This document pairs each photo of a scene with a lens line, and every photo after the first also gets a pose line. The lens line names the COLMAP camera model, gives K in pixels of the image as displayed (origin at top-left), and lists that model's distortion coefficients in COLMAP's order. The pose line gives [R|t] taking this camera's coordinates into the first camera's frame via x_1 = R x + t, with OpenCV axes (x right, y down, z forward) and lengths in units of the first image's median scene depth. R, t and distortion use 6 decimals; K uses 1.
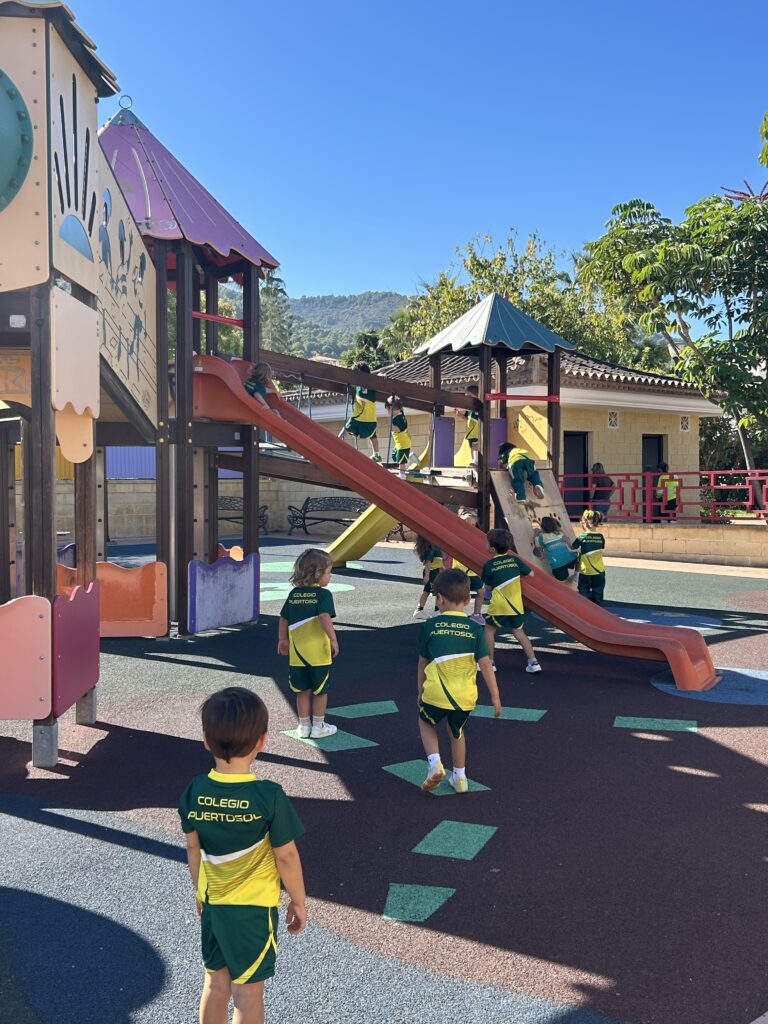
lens RADIAL K [[1108.0, 0, 384.0], [0, 1108.0, 512.0], [0, 0, 1]] dist [0.134724, -0.258078]
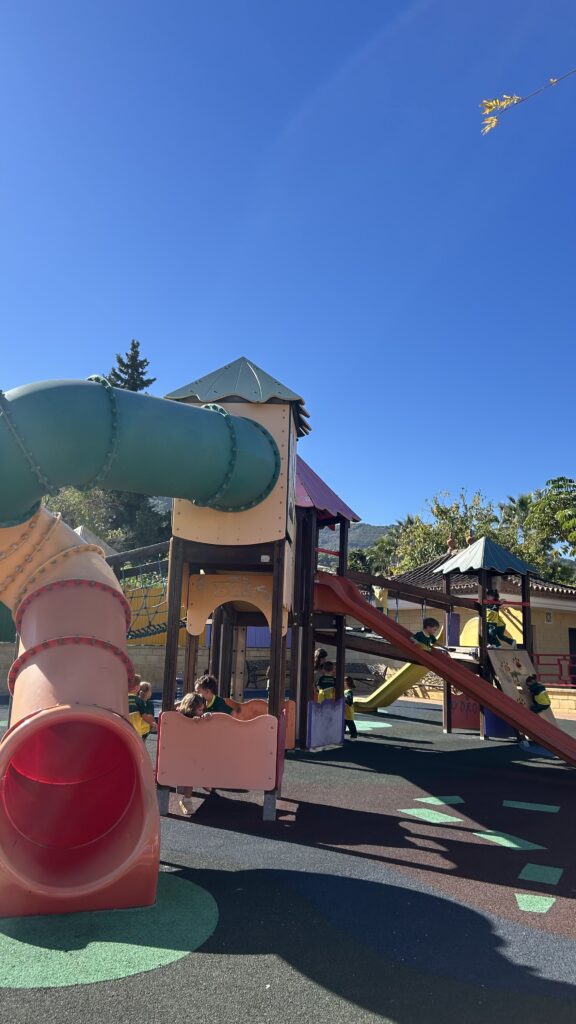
lens RADIAL K [[763.0, 0, 288.0], [0, 763.0, 512.0], [0, 0, 1]] dist [0.085190, -0.001329]
pose [[0.995464, 0.013150, -0.094226, -0.081789], [-0.032450, 0.977942, -0.206341, 0.005504], [0.089434, 0.208463, 0.973933, -0.107997]]
